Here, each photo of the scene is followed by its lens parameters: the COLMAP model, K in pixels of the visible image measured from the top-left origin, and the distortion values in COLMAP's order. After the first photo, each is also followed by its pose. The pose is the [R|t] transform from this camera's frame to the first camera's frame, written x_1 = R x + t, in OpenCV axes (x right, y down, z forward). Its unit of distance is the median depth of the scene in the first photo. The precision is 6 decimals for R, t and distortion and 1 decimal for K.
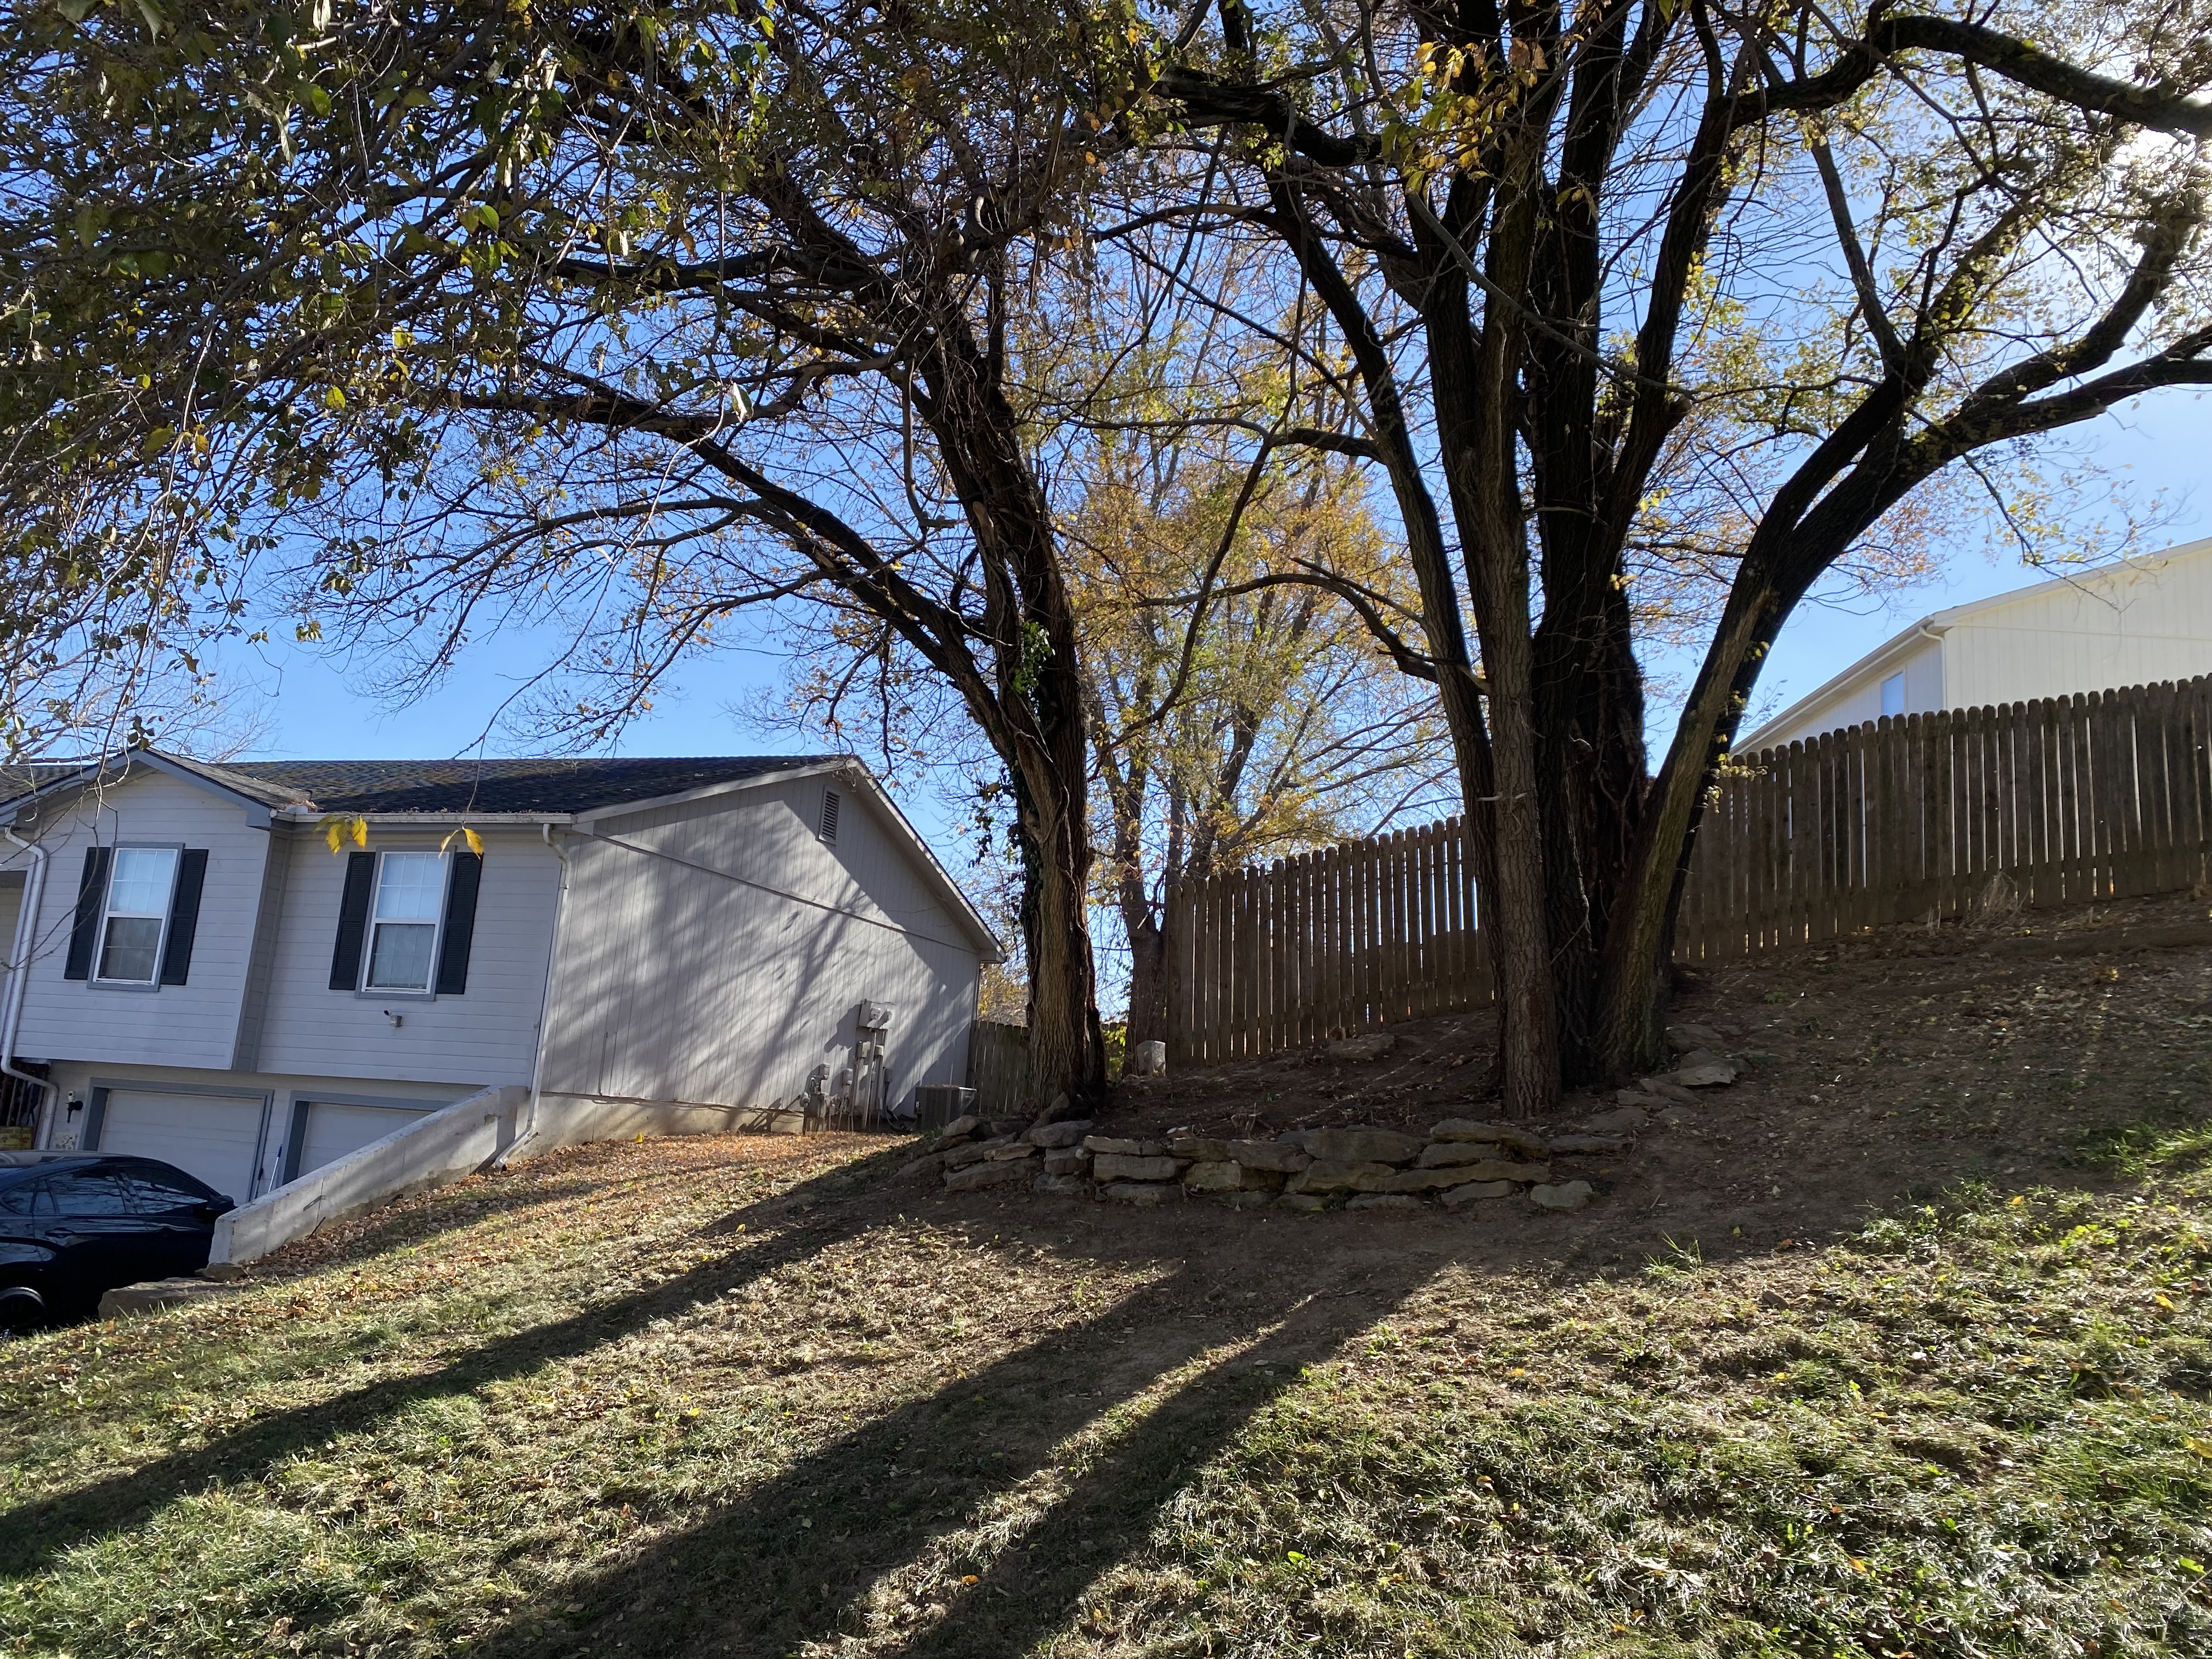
lens RADIAL K [[1665.4, 0, 1109.3], [0, 1665.4, 839.9], [0, 0, 1]] dist [0.038238, -0.037886]
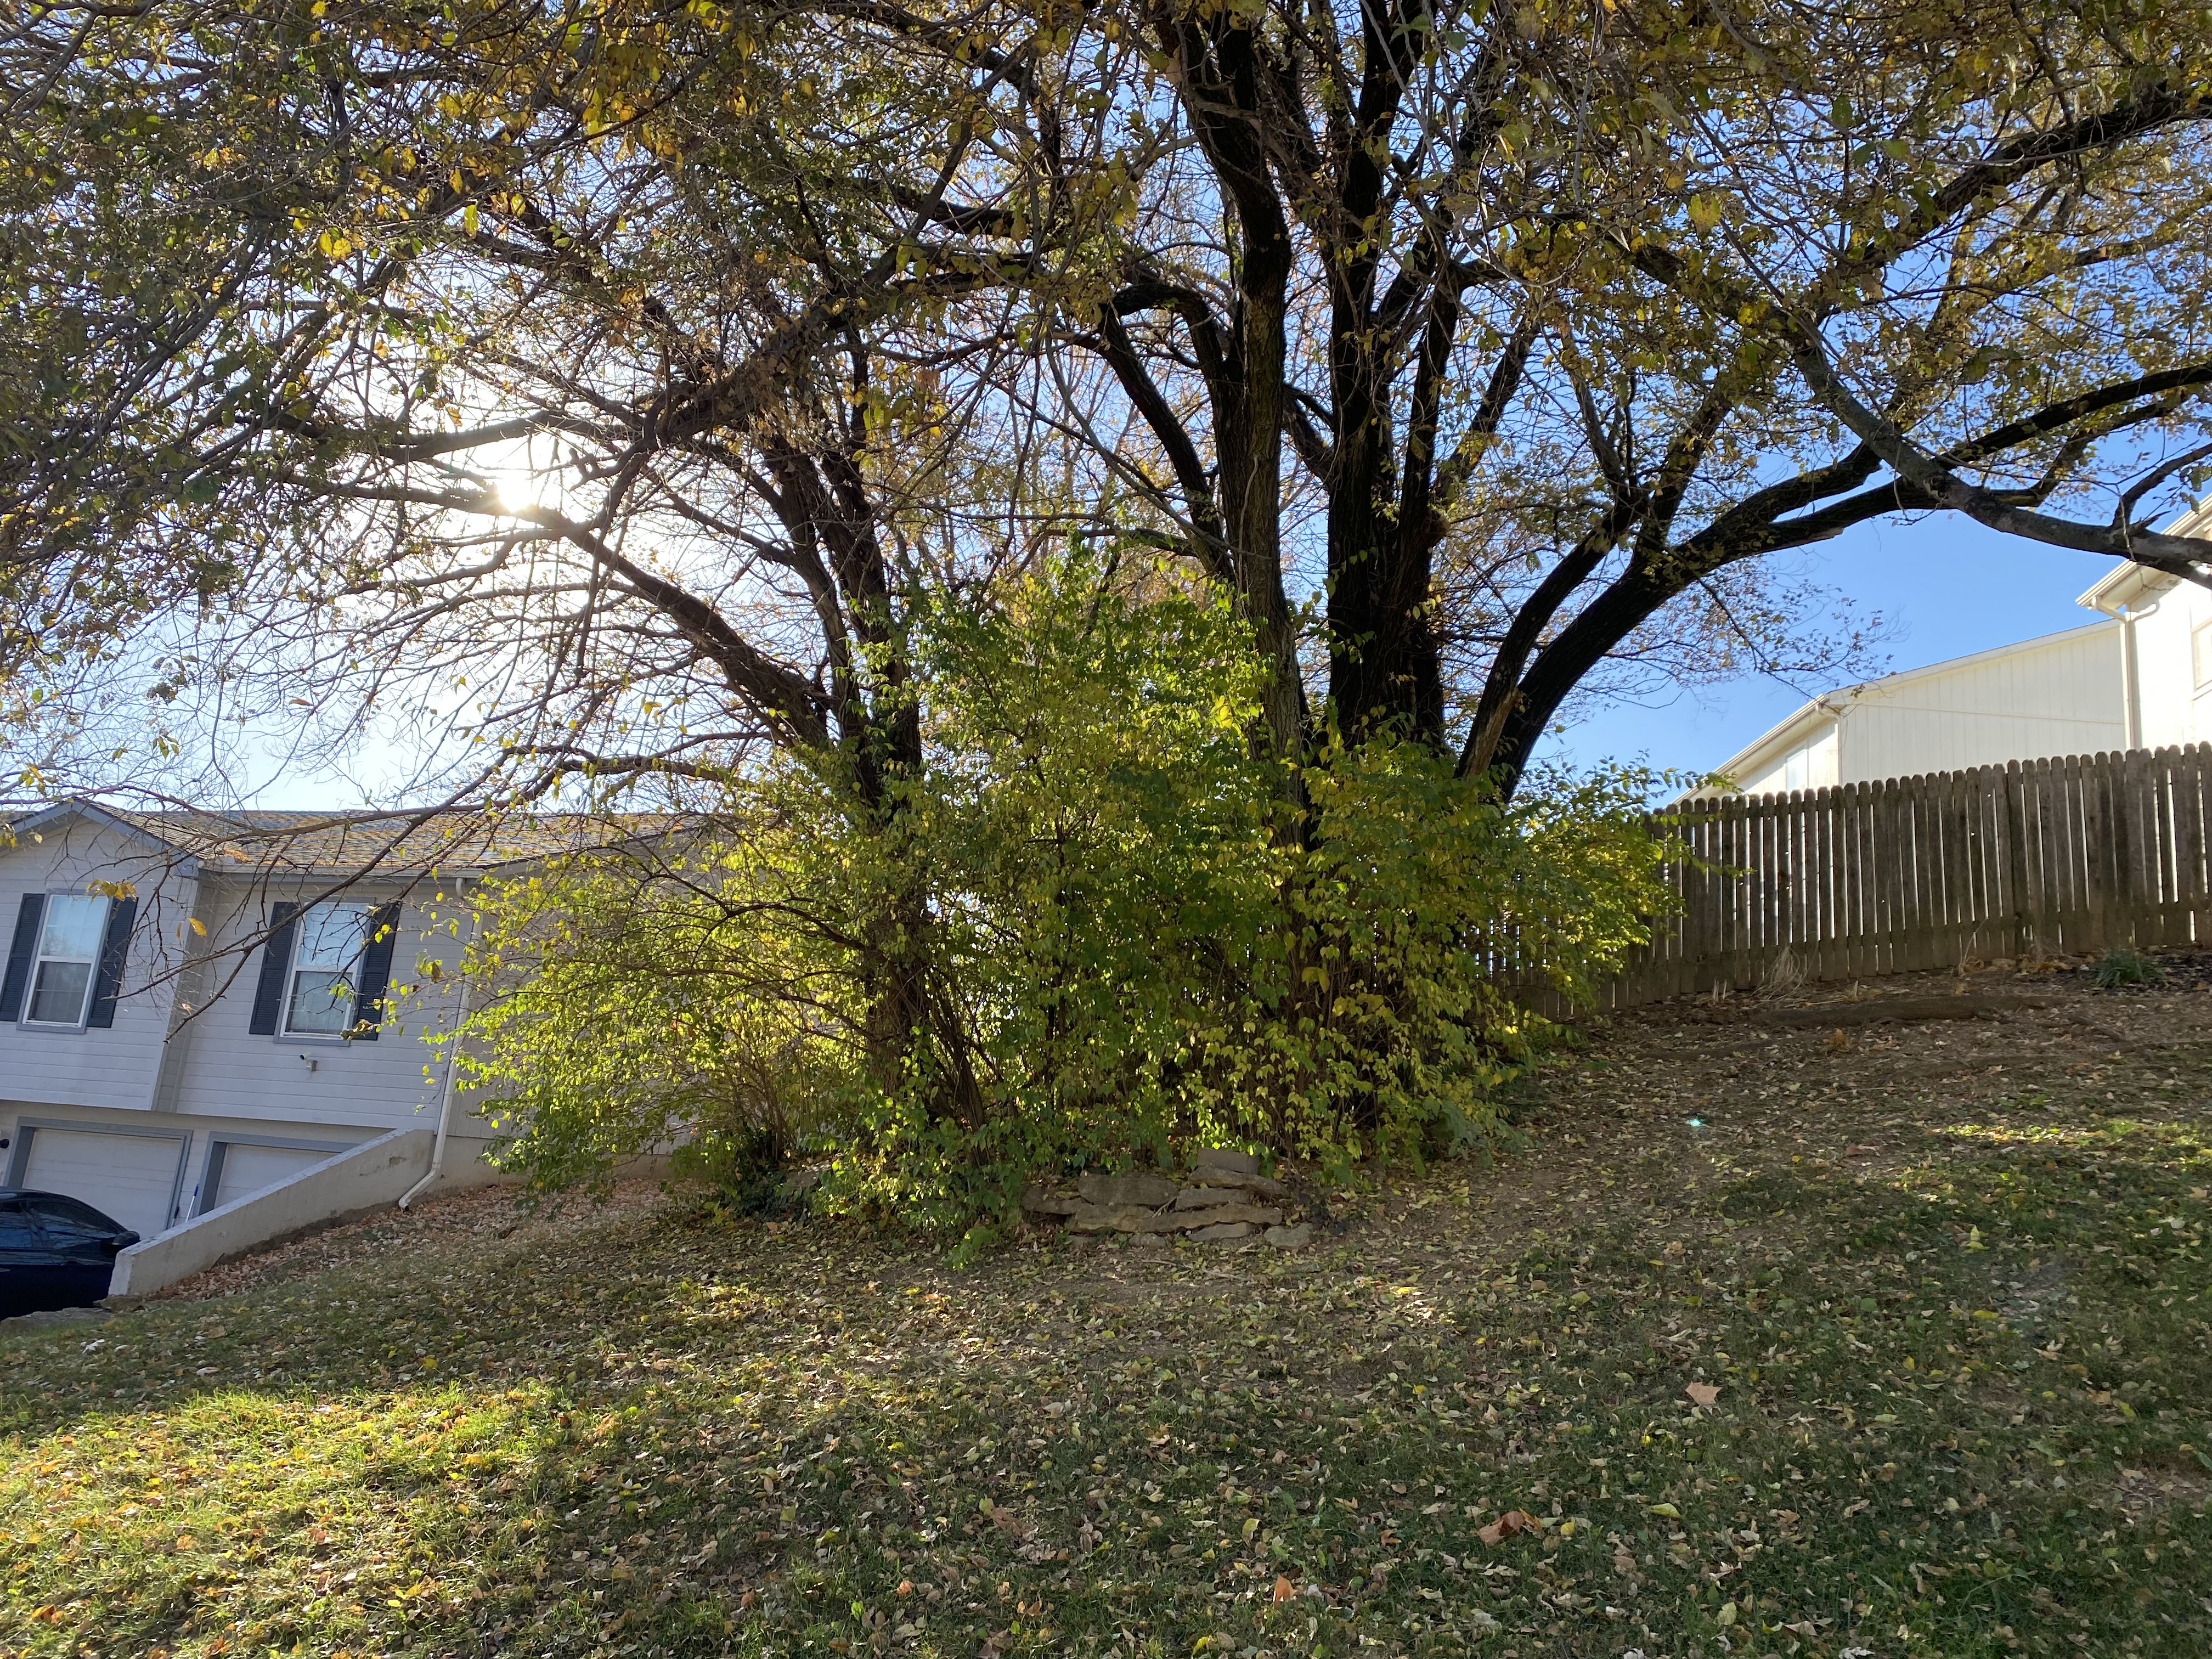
lens RADIAL K [[1665.4, 0, 1101.6], [0, 1665.4, 816.8], [0, 0, 1]] dist [0.038238, -0.037886]
pose [[0.999881, 0.014590, 0.005066, 0.075442], [-0.014345, 0.998859, -0.045560, -0.007883], [-0.005725, 0.045482, 0.998949, -0.068860]]
